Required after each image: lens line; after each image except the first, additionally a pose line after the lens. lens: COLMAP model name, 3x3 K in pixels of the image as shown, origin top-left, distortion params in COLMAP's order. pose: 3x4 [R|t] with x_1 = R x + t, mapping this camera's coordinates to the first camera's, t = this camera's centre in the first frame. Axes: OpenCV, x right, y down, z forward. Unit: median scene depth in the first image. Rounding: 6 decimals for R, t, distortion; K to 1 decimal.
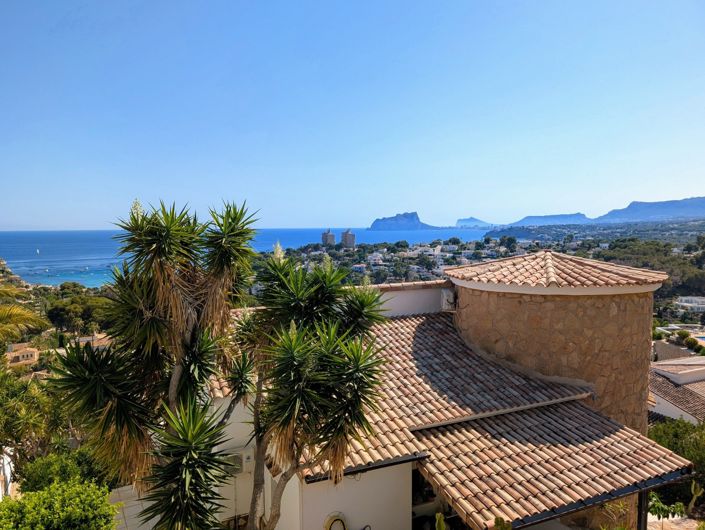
lens RADIAL K [[505.3, 0, 341.1], [0, 505.3, 272.3], [0, 0, 1]] dist [0.030316, -0.031904]
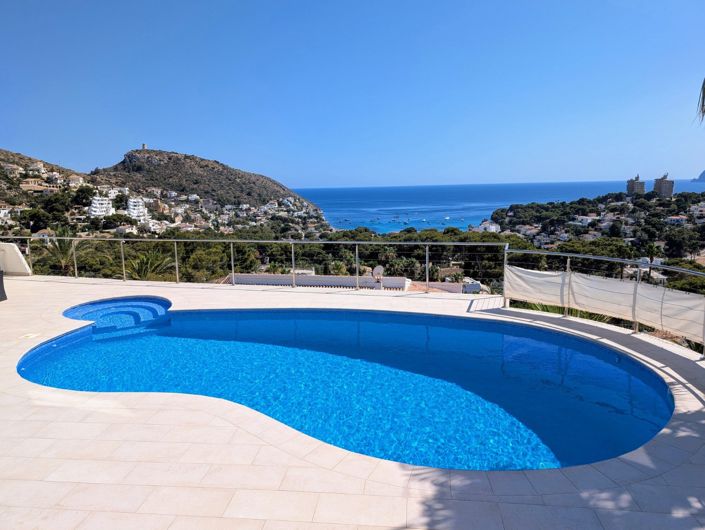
lens RADIAL K [[505.3, 0, 352.2], [0, 505.3, 265.1], [0, 0, 1]] dist [0.030316, -0.031904]
pose [[0.861367, 0.071868, -0.502873, 0.036465], [-0.035150, 0.996001, 0.082134, 0.123703], [0.506765, -0.053072, 0.860449, 0.412462]]
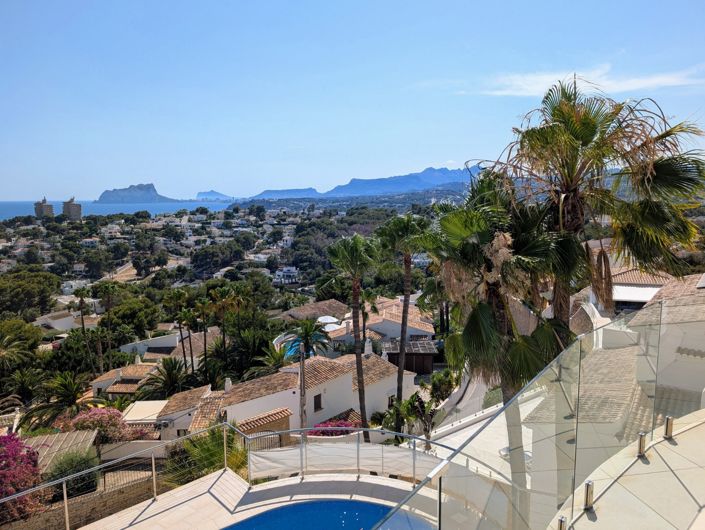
lens RADIAL K [[505.3, 0, 353.3], [0, 505.3, 261.7], [0, 0, 1]] dist [0.030316, -0.031904]
pose [[0.867143, -0.058696, 0.494589, -0.050795], [0.043708, 0.998168, 0.041827, 0.065530], [-0.496138, -0.014652, 0.868120, 0.403585]]
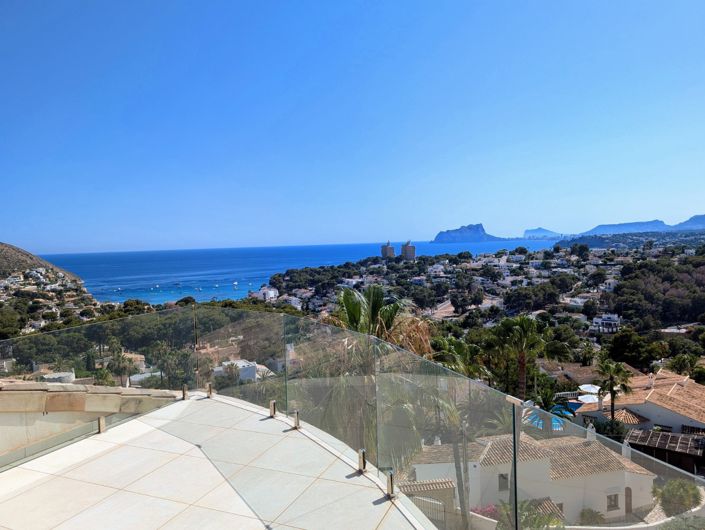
lens RADIAL K [[505.3, 0, 355.0], [0, 505.3, 261.5], [0, 0, 1]] dist [0.030316, -0.031904]
pose [[0.994810, -0.020476, -0.099670, 0.100605], [0.015437, 0.998576, -0.051062, 0.022166], [0.100574, 0.049259, 0.993709, 0.315460]]
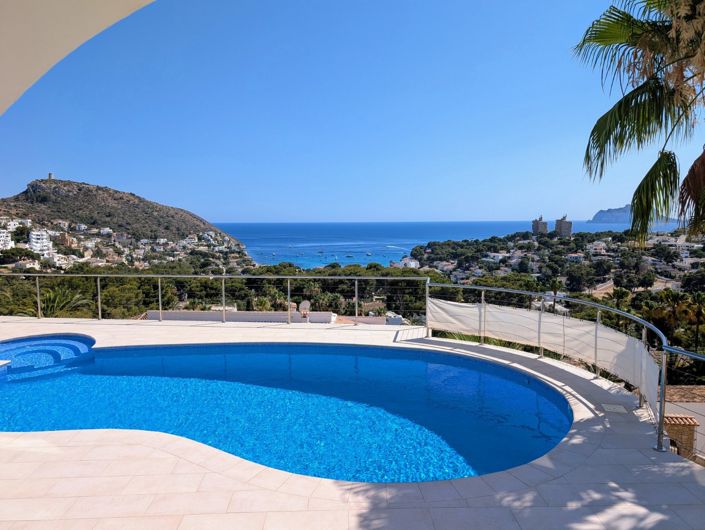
lens RADIAL K [[505.3, 0, 353.1], [0, 505.3, 263.3], [0, 0, 1]] dist [0.030316, -0.031904]
pose [[0.928296, 0.037500, -0.369947, 0.037490], [-0.039156, 0.999228, 0.003034, 0.123867], [0.369775, 0.011669, 0.929048, 0.404831]]
